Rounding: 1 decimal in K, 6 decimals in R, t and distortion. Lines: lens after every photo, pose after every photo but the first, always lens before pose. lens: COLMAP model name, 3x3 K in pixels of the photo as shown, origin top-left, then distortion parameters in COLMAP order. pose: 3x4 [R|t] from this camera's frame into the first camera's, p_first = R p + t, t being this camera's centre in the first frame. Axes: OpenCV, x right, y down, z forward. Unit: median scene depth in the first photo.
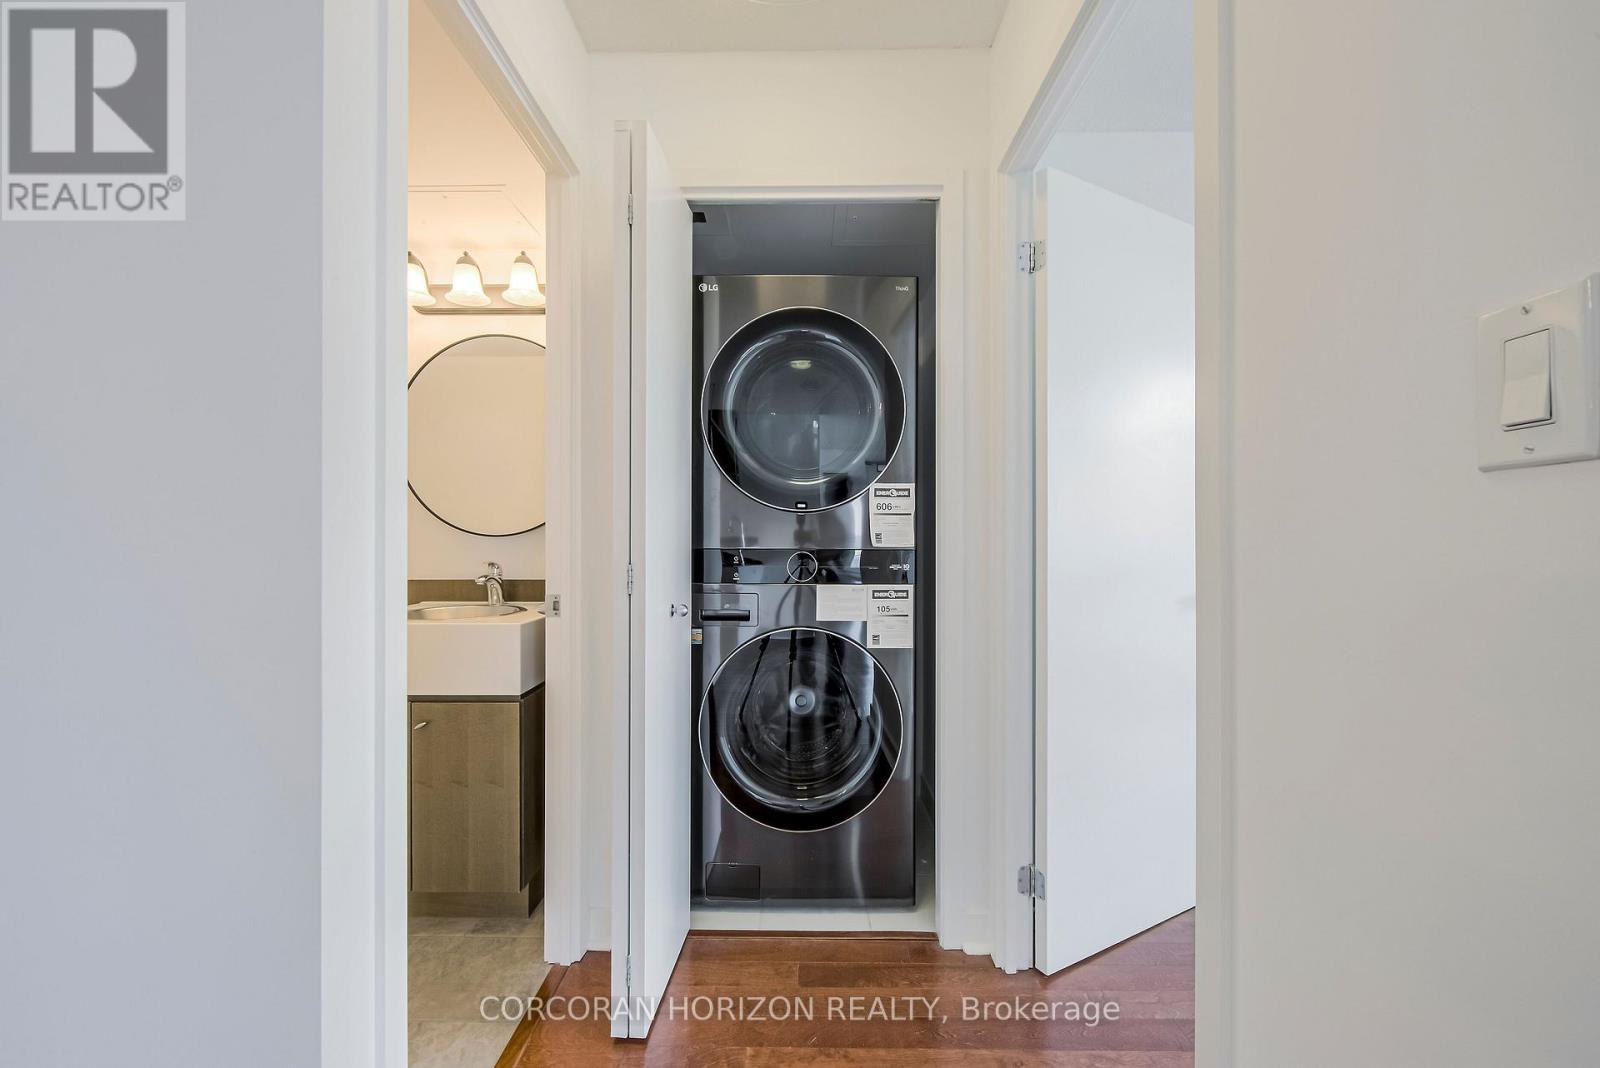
lens RADIAL K [[634.4, 0, 797.9], [0, 634.4, 541.8], [0, 0, 1]] dist [0.001692, 0.000040]
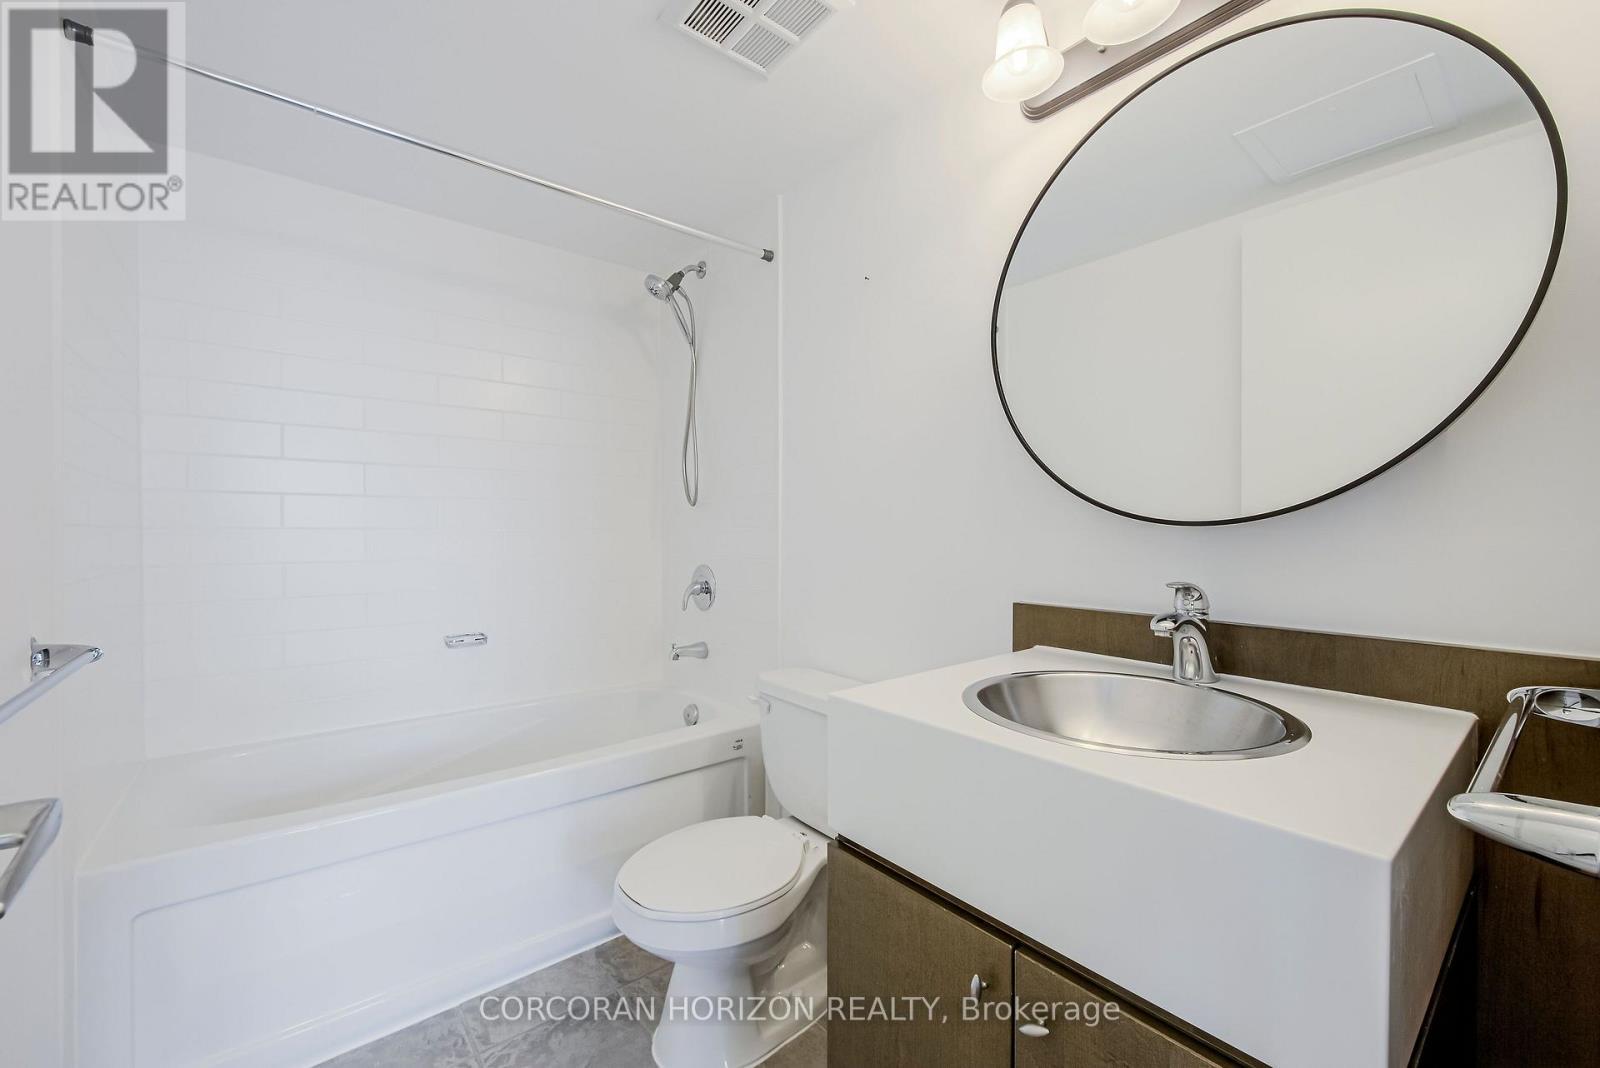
lens RADIAL K [[634.4, 0, 798.7], [0, 634.4, 532.2], [0, 0, 1]] dist [0.001692, 0.000040]
pose [[0.627169, 0.010291, -0.778815, -0.306194], [-0.002569, 0.999935, 0.011144, -0.006979], [0.778879, -0.004988, 0.627155, 0.516627]]
